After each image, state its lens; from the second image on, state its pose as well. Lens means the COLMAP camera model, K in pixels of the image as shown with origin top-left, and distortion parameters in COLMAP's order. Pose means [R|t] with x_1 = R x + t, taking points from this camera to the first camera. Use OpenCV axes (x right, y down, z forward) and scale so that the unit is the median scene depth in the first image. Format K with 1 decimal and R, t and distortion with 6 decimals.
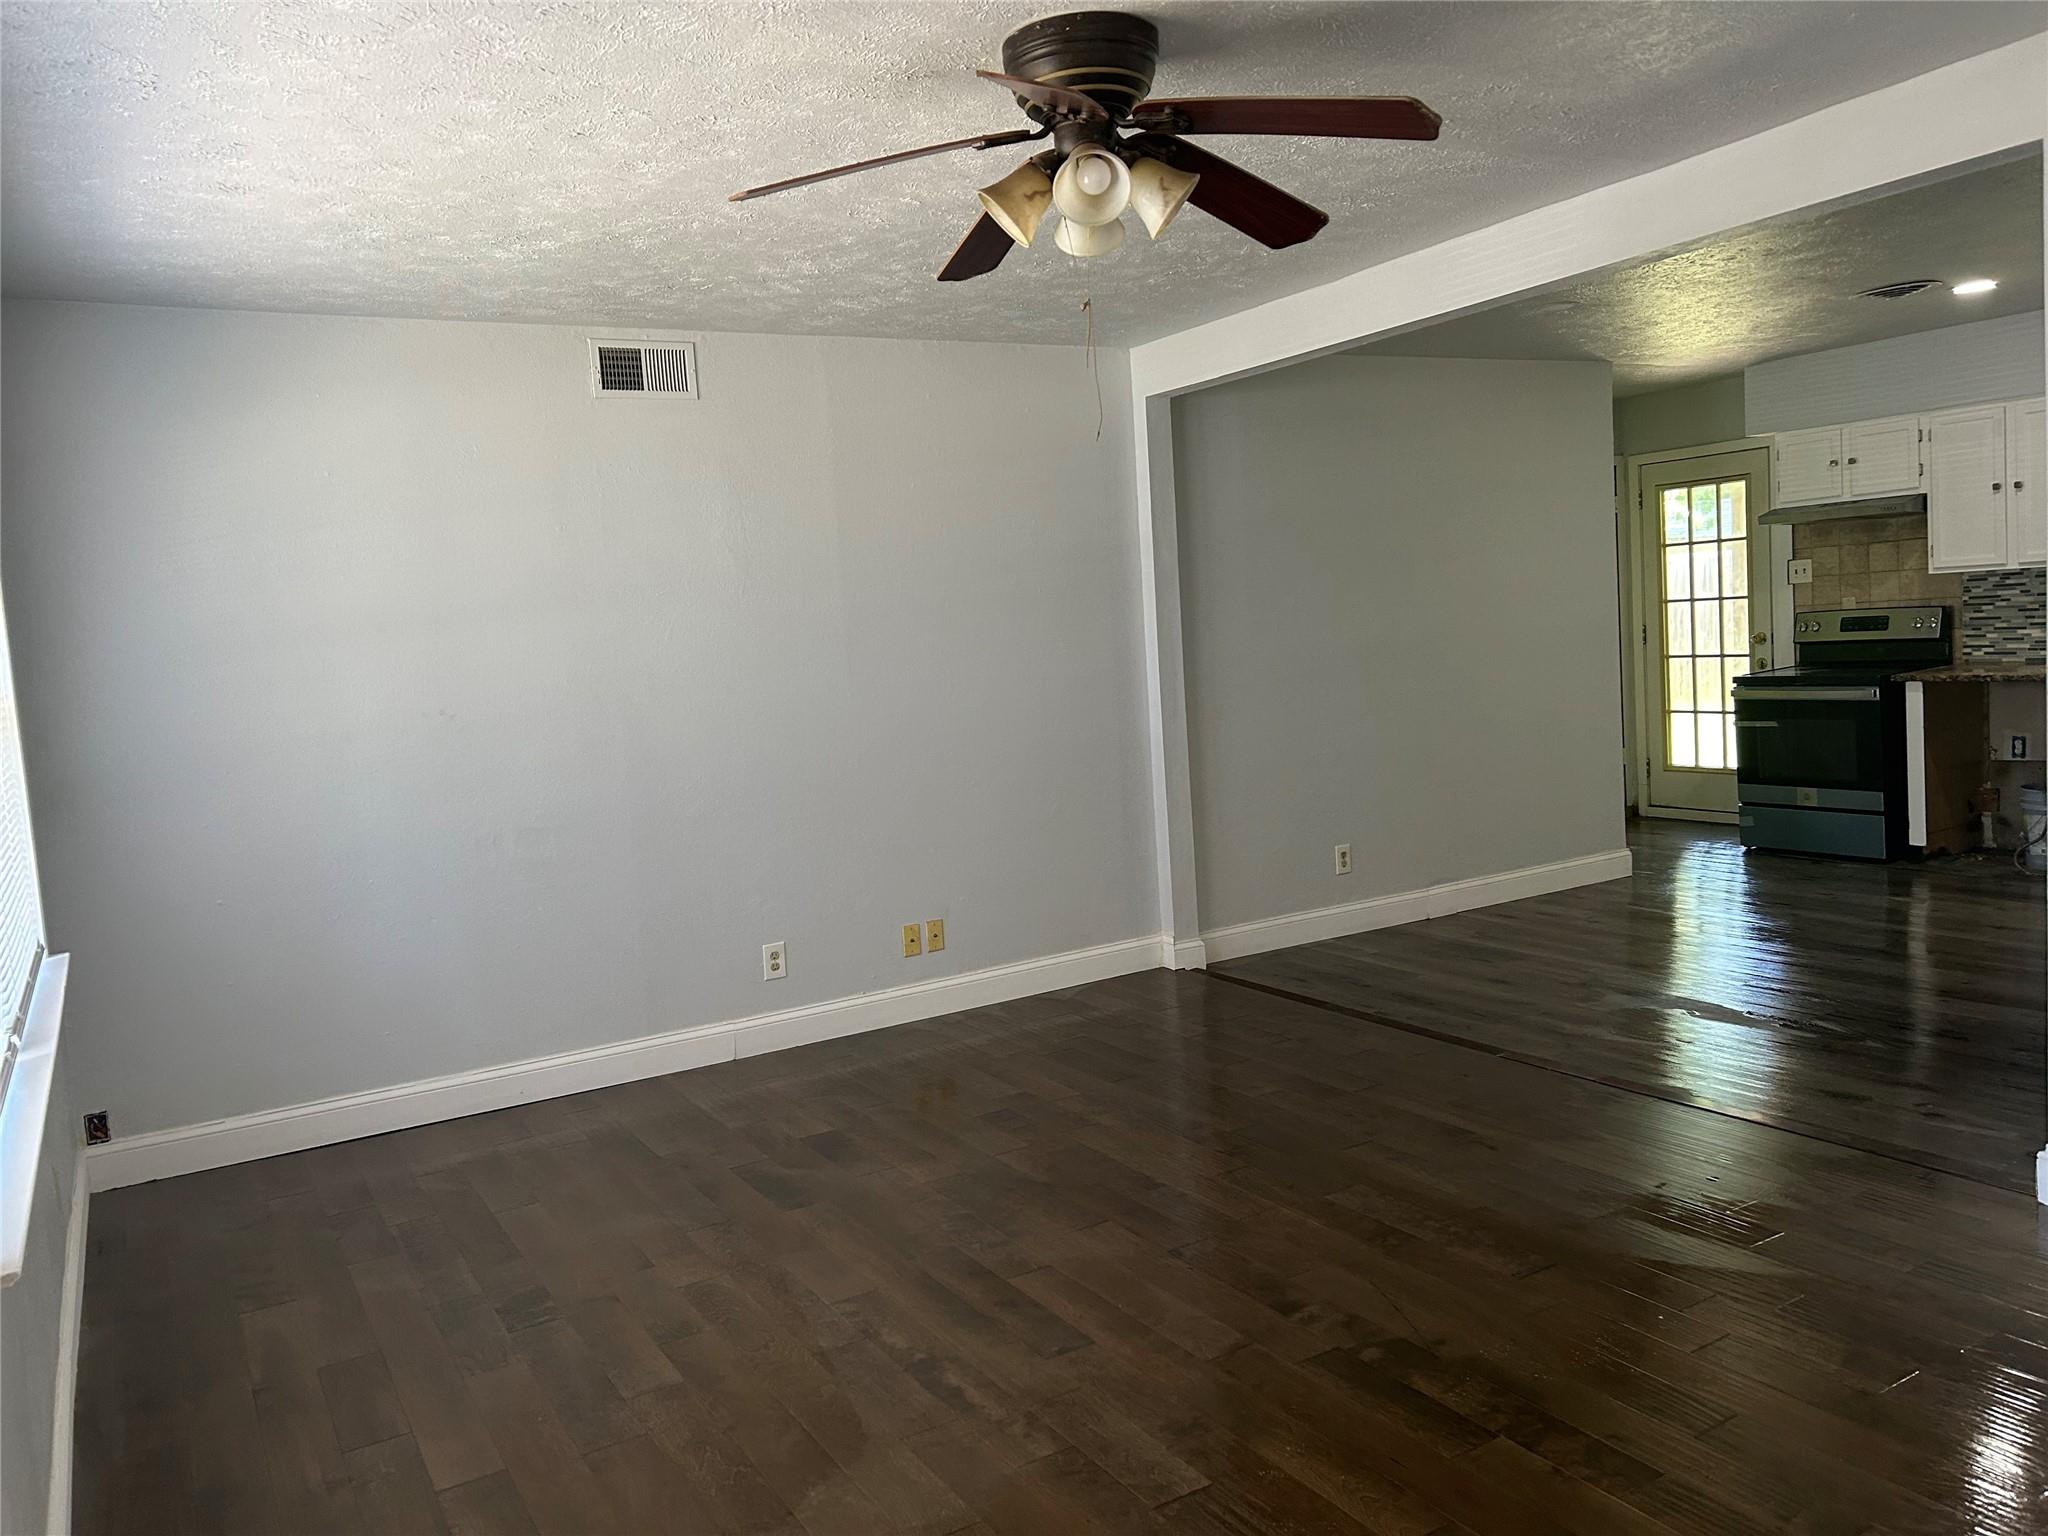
lens RADIAL K [[1534.4, 0, 1020.7], [0, 1534.4, 767.4], [0, 0, 1]] dist [0.045834, -0.021439]
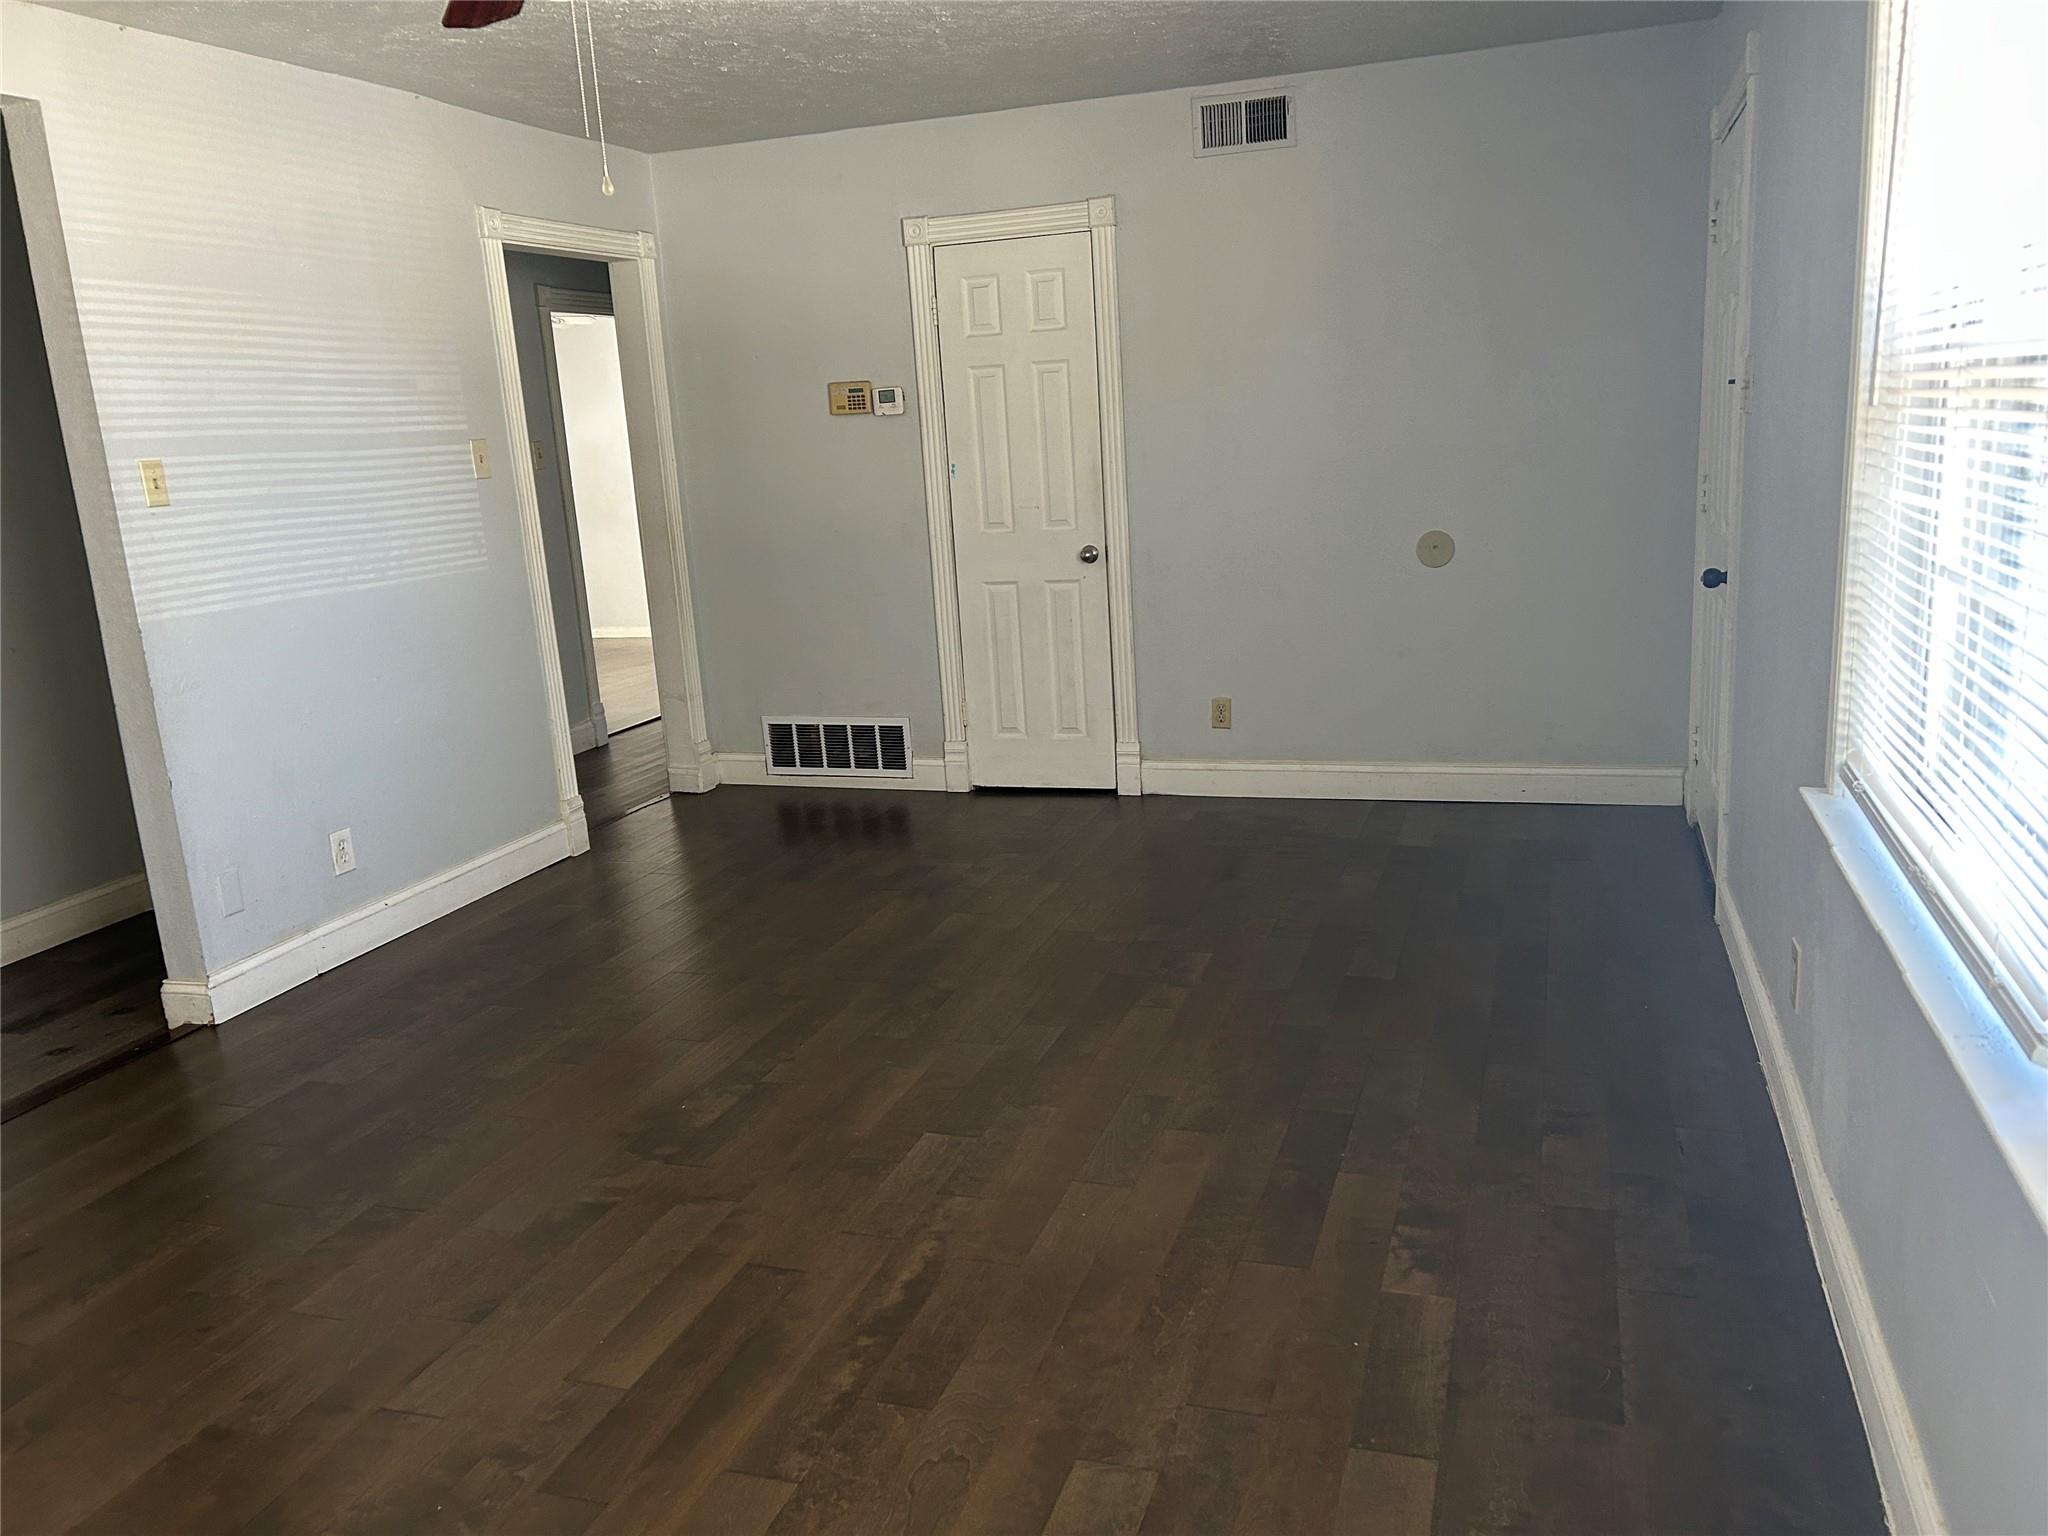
lens RADIAL K [[1534.4, 0, 1025.1], [0, 1534.4, 767.8], [0, 0, 1]] dist [0.045834, -0.021439]
pose [[-0.643811, -0.057717, 0.763005, -0.725295], [0.180735, 0.957466, 0.224928, -0.072945], [-0.743534, 0.282713, -0.605996, 1.356235]]
